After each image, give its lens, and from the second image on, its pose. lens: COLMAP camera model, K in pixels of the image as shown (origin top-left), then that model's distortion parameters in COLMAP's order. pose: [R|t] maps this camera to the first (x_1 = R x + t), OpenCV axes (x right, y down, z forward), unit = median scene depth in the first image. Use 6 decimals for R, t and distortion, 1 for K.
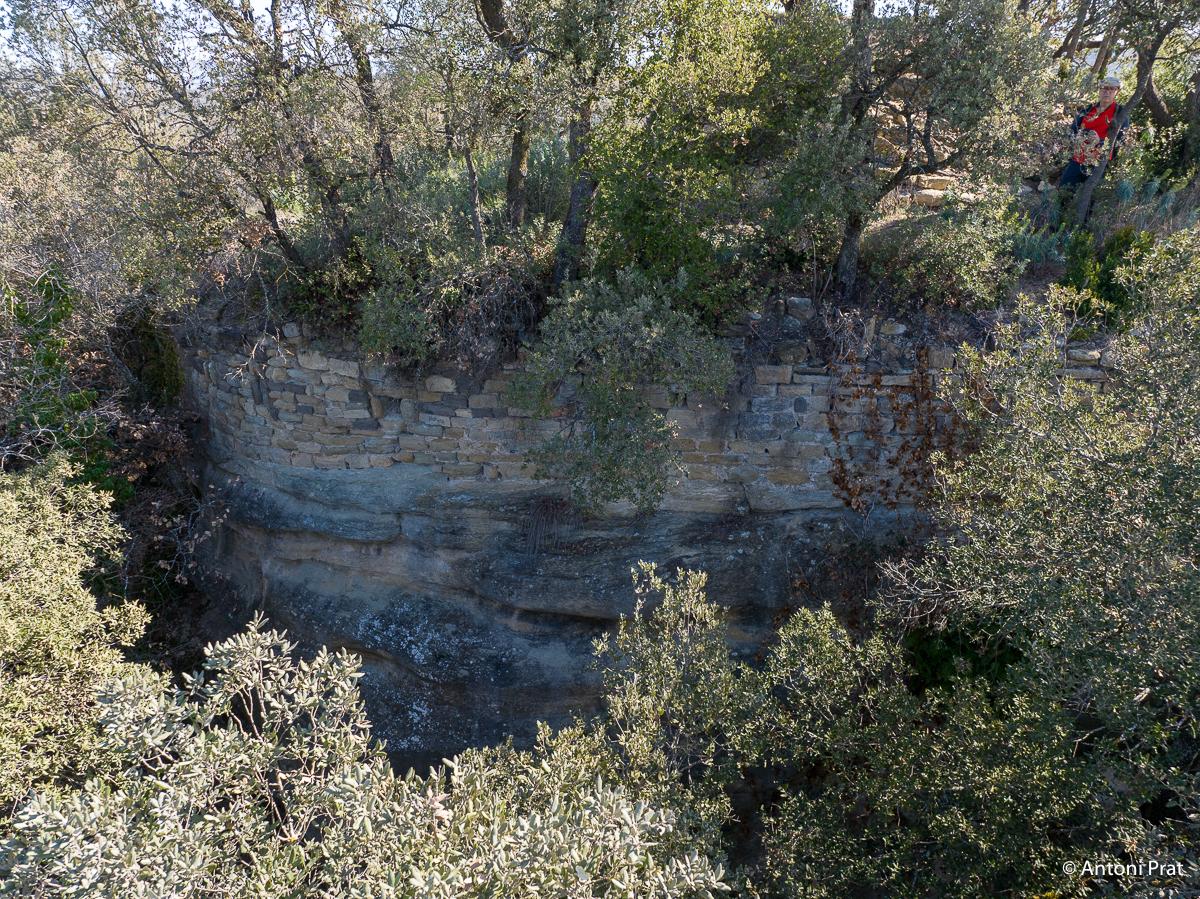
lens RADIAL K [[848.2, 0, 599.6], [0, 848.2, 450.3], [0, 0, 1]] dist [-0.053805, 0.026991]
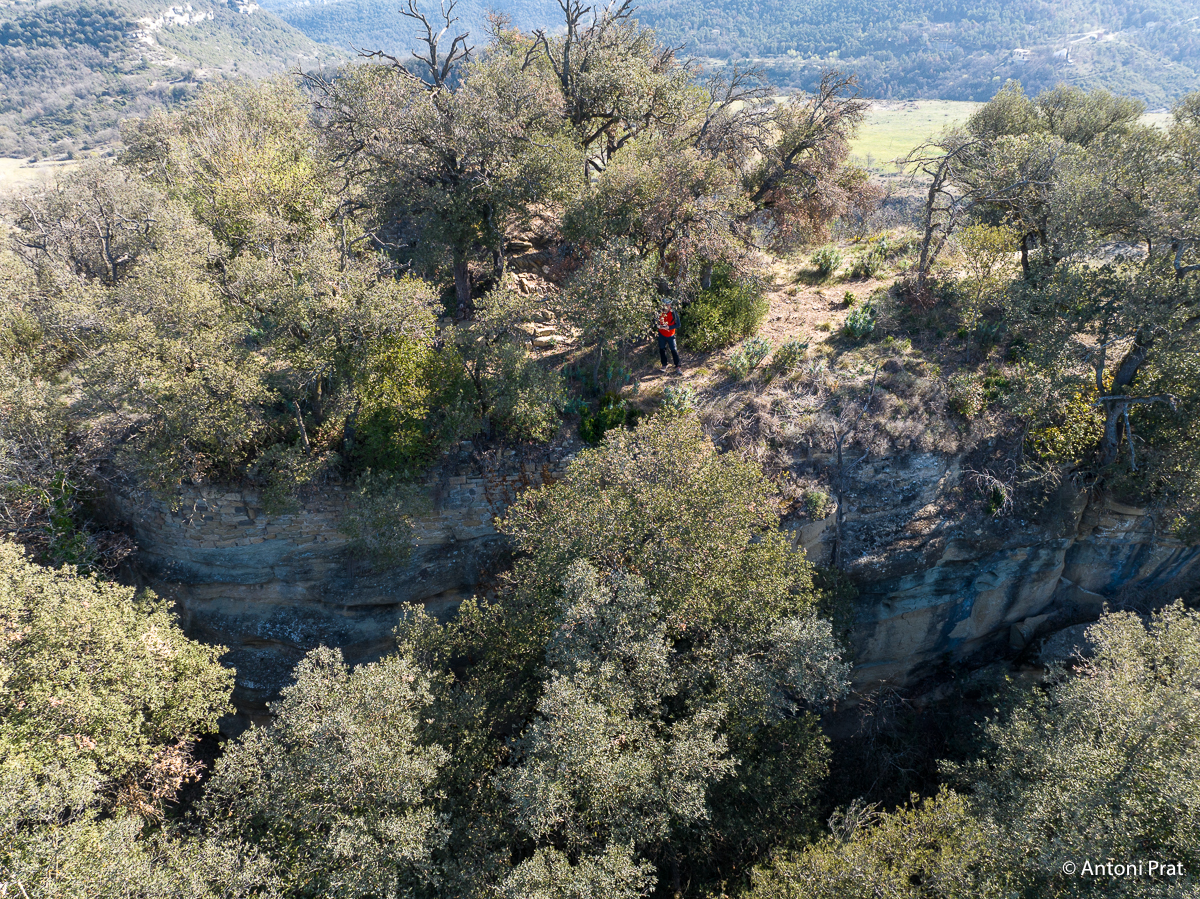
lens RADIAL K [[848.2, 0, 608.9], [0, 848.2, 442.5], [0, 0, 1]] dist [-0.053805, 0.026991]
pose [[0.951952, -0.133002, 0.275859, -0.005916], [0.107409, 0.988552, 0.105963, -0.331350], [-0.286794, -0.071242, 0.955340, -1.022946]]
